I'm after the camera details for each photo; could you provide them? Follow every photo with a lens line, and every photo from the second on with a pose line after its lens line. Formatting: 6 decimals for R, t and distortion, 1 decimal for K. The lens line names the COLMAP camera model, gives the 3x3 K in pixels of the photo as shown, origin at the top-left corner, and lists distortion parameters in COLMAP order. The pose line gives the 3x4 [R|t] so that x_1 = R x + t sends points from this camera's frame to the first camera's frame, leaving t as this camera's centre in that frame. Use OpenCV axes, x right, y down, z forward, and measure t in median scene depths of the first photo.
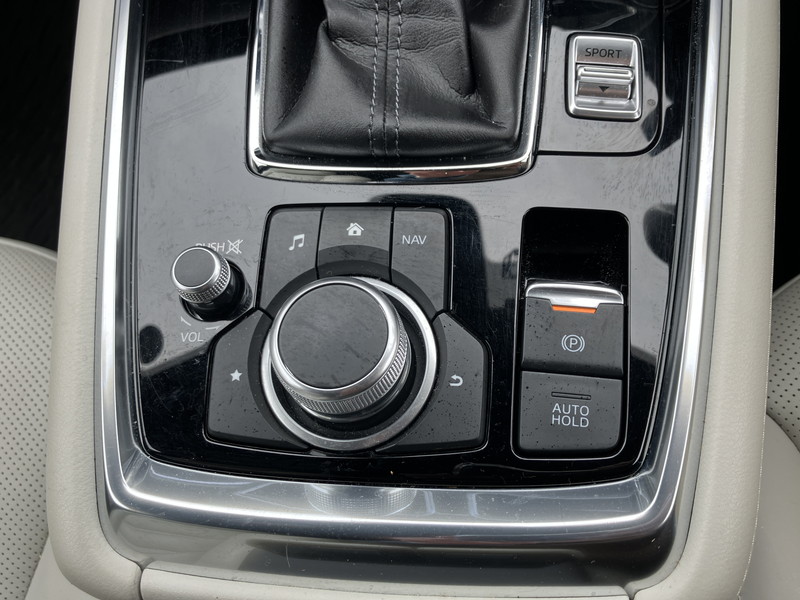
lens RADIAL K [[698.8, 0, 420.4], [0, 698.8, 301.3], [0, 0, 1]] dist [0.030013, -0.010826]
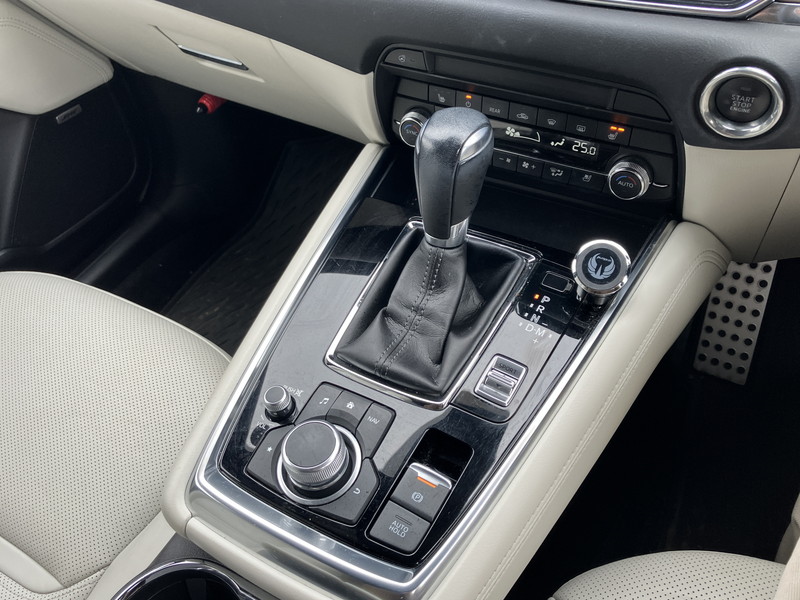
lens RADIAL K [[698.8, 0, 420.4], [0, 698.8, 301.3], [0, 0, 1]] dist [0.030013, -0.010826]
pose [[0.902357, 0.317616, -0.291327, 0.614382], [-0.386193, 0.895946, -0.219400, -0.005170], [0.191329, 0.310486, 0.931124, -1.006508]]
